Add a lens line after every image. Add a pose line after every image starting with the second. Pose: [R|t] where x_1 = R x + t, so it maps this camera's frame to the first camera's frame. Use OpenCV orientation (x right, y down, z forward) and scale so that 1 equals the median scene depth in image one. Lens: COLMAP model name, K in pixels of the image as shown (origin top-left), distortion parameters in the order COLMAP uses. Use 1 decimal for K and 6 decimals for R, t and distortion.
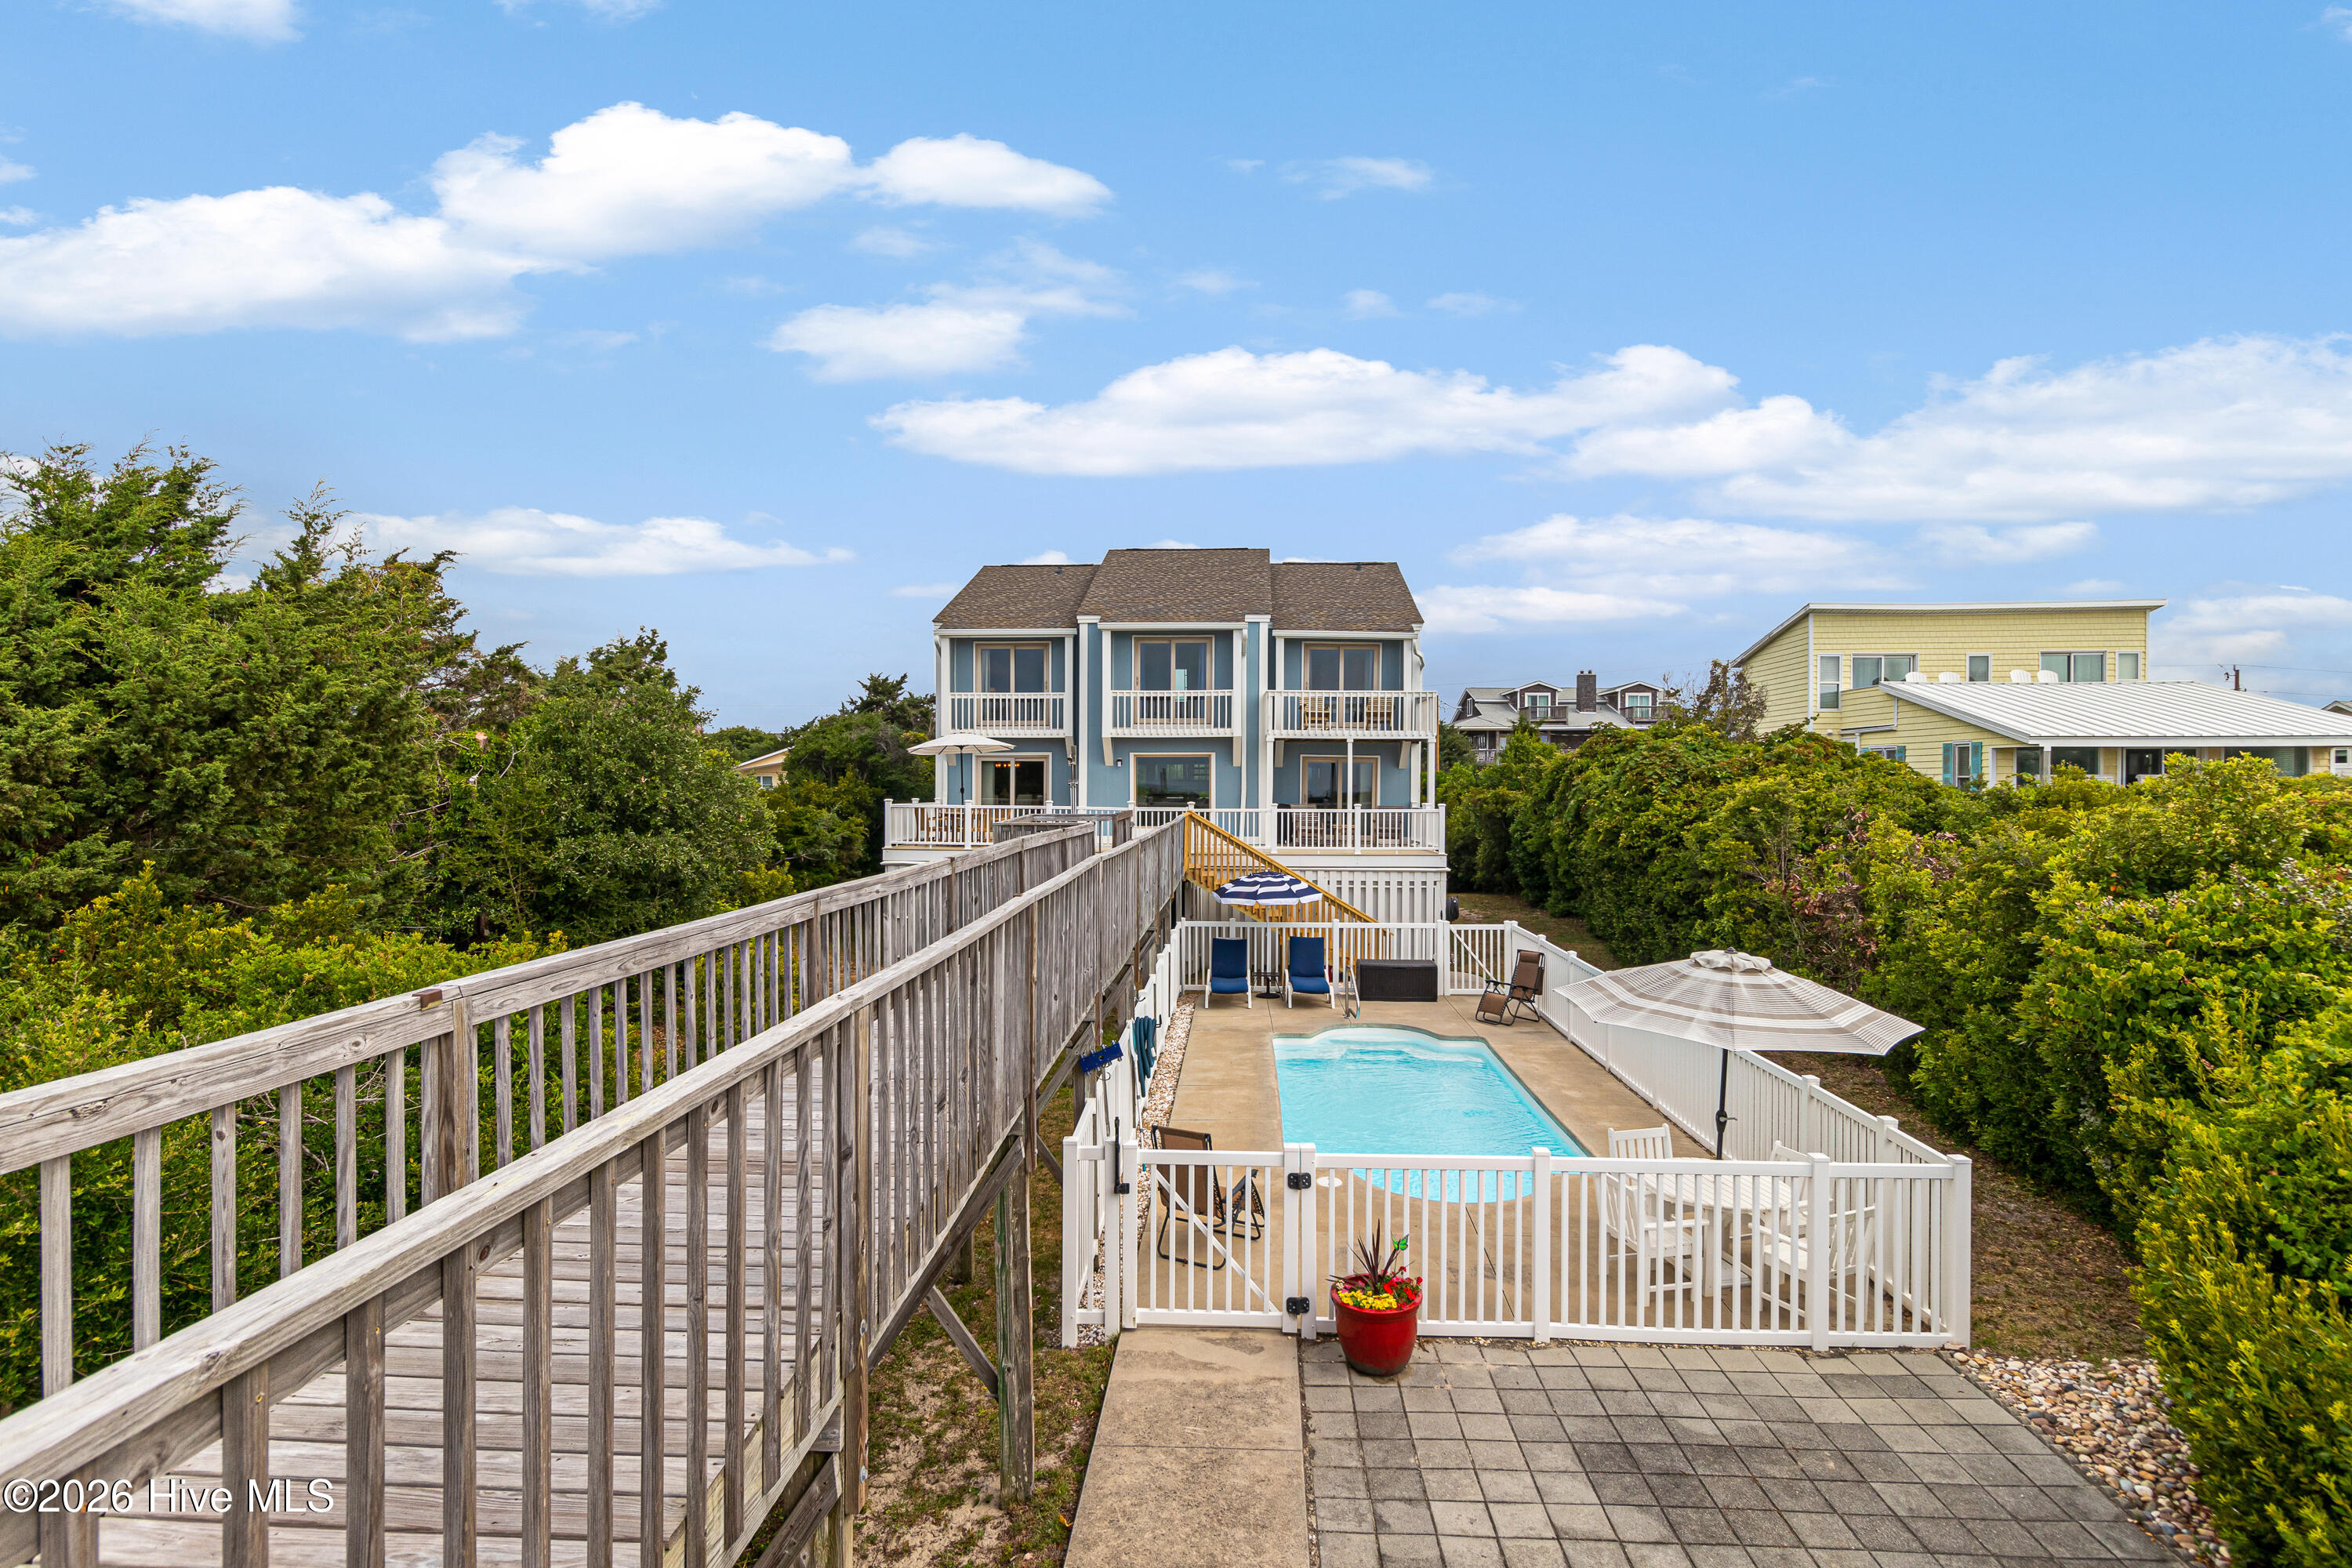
lens RADIAL K [[1184.2, 0, 1176.0], [0, 1184.2, 784.0], [0, 0, 1]] dist [0.002526, 0.000196]
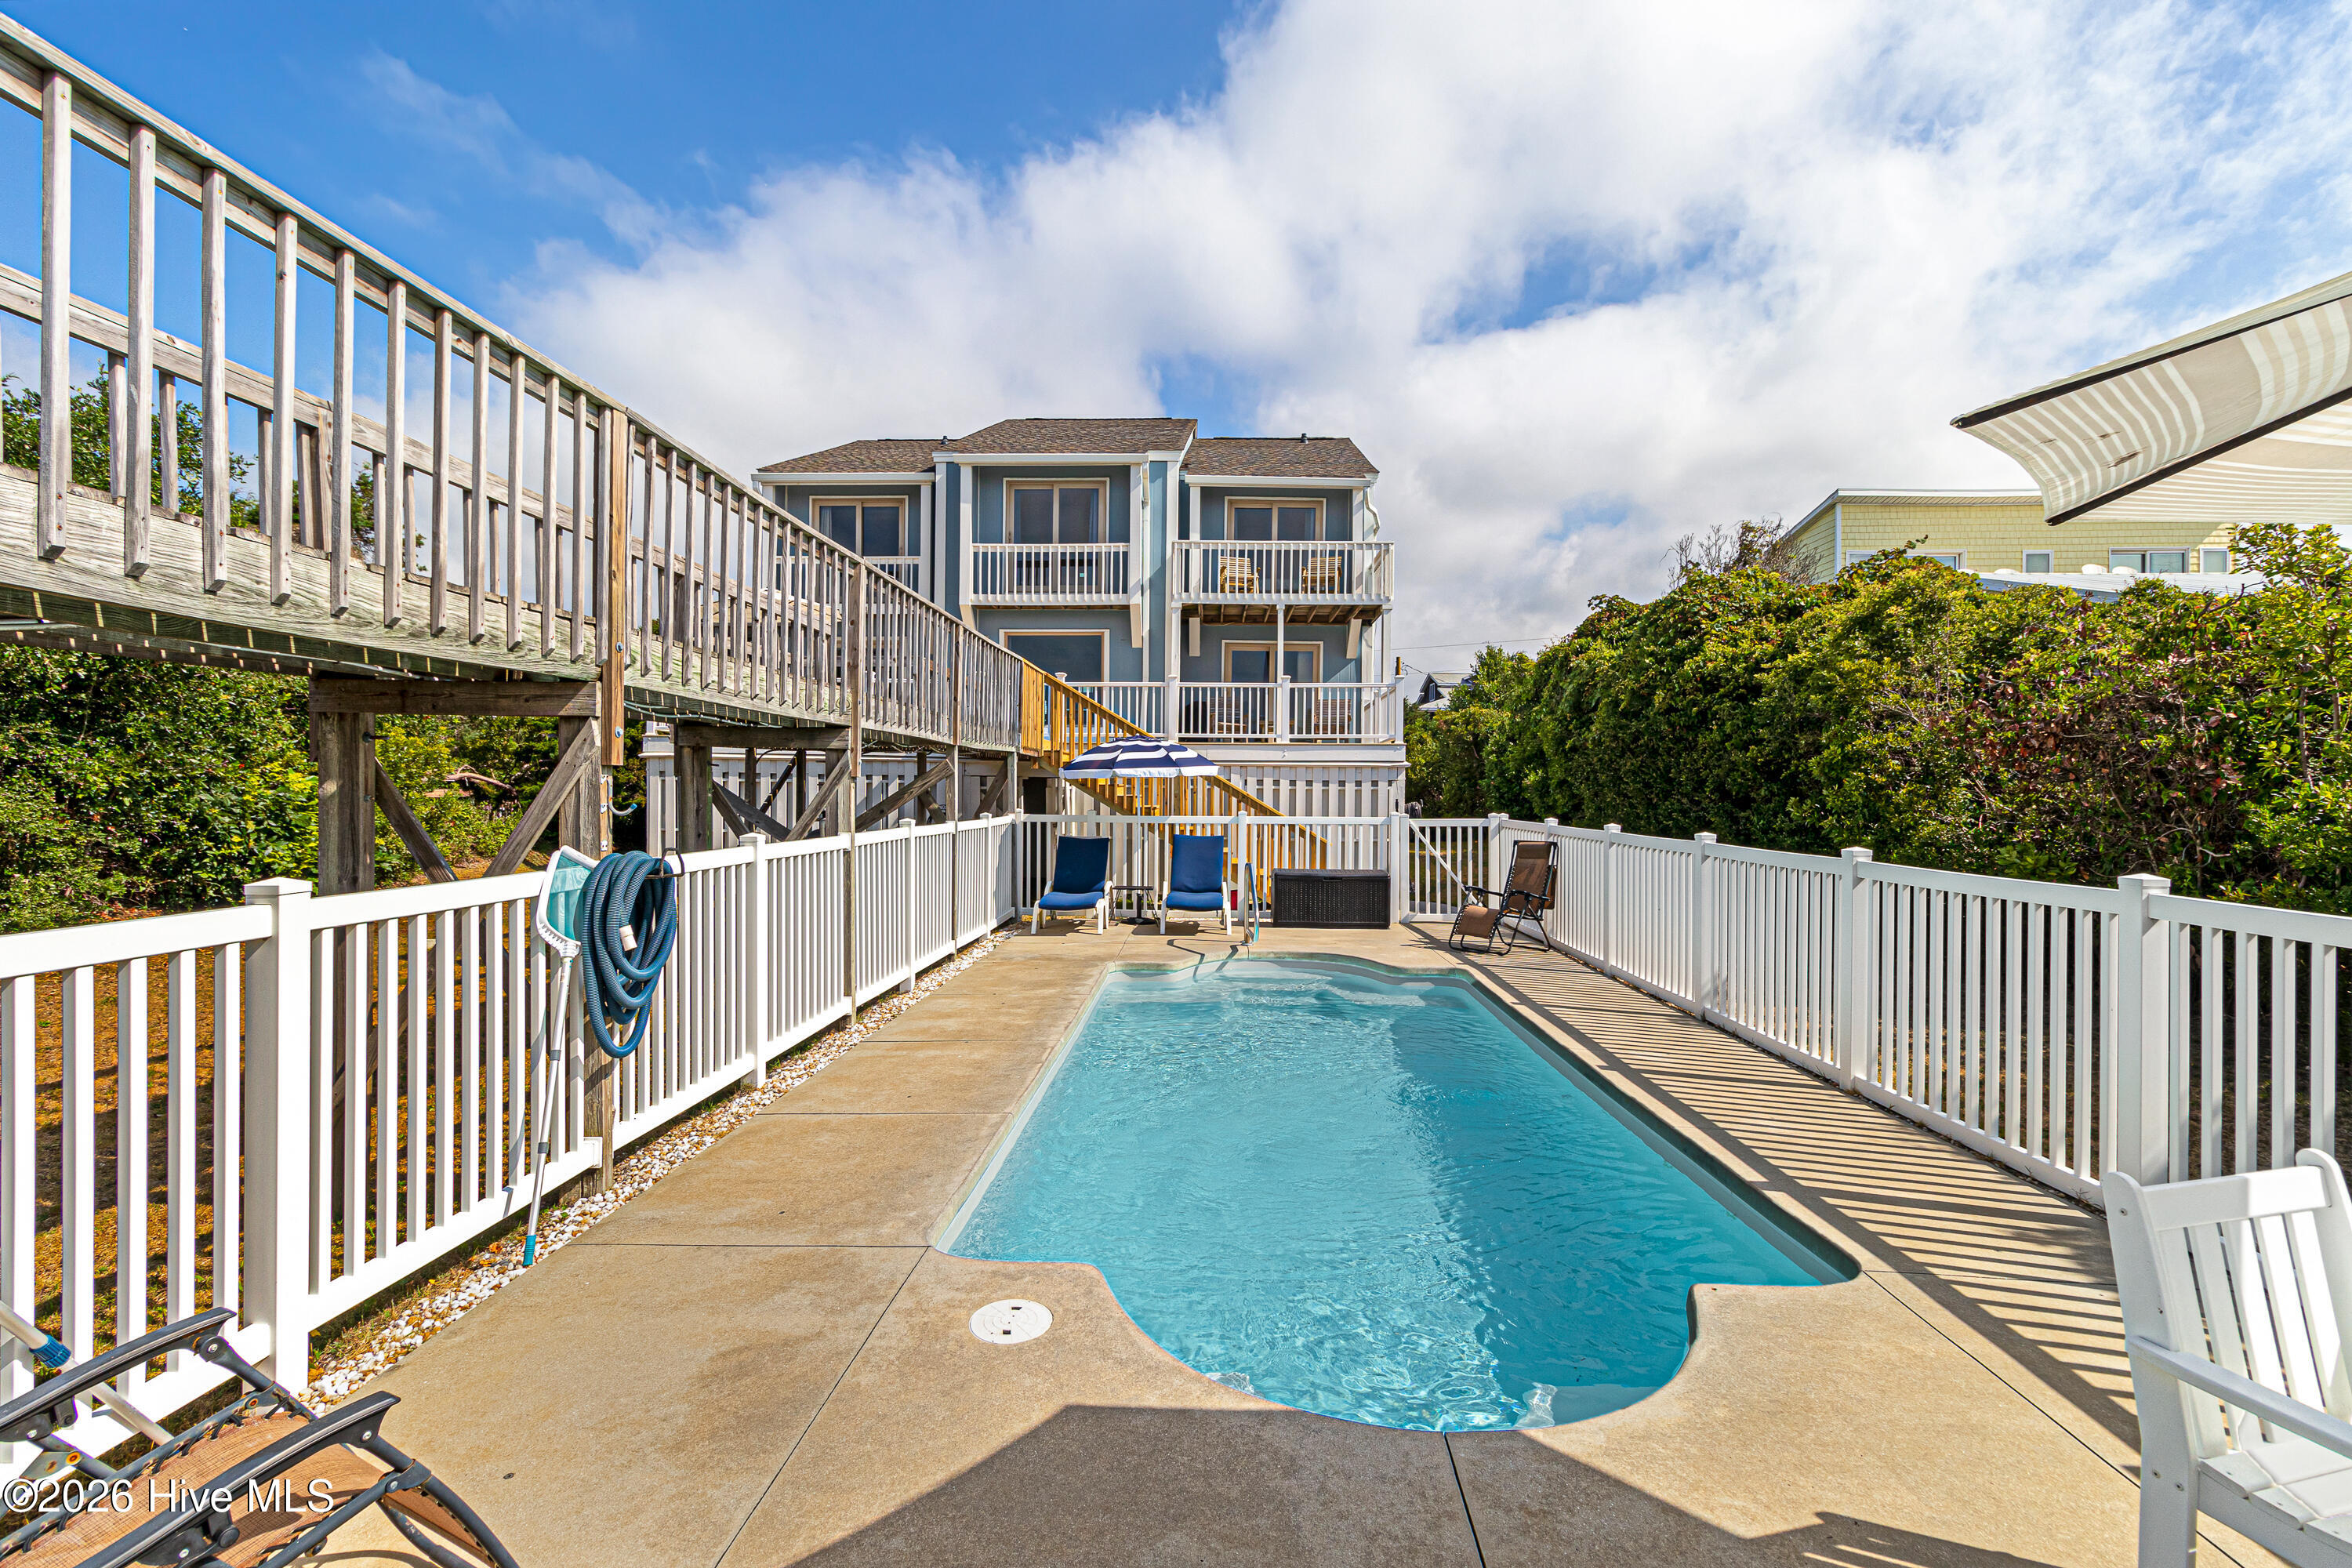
lens RADIAL K [[1096.6, 0, 1176.0], [0, 1096.6, 784.0], [0, 0, 1]] dist [0.001661, 0.000117]
pose [[0.999882, 0.005394, 0.014399, 0.088030], [-0.005332, 0.999976, -0.004373, 0.102075], [-0.014423, 0.004296, 0.999887, 0.371344]]
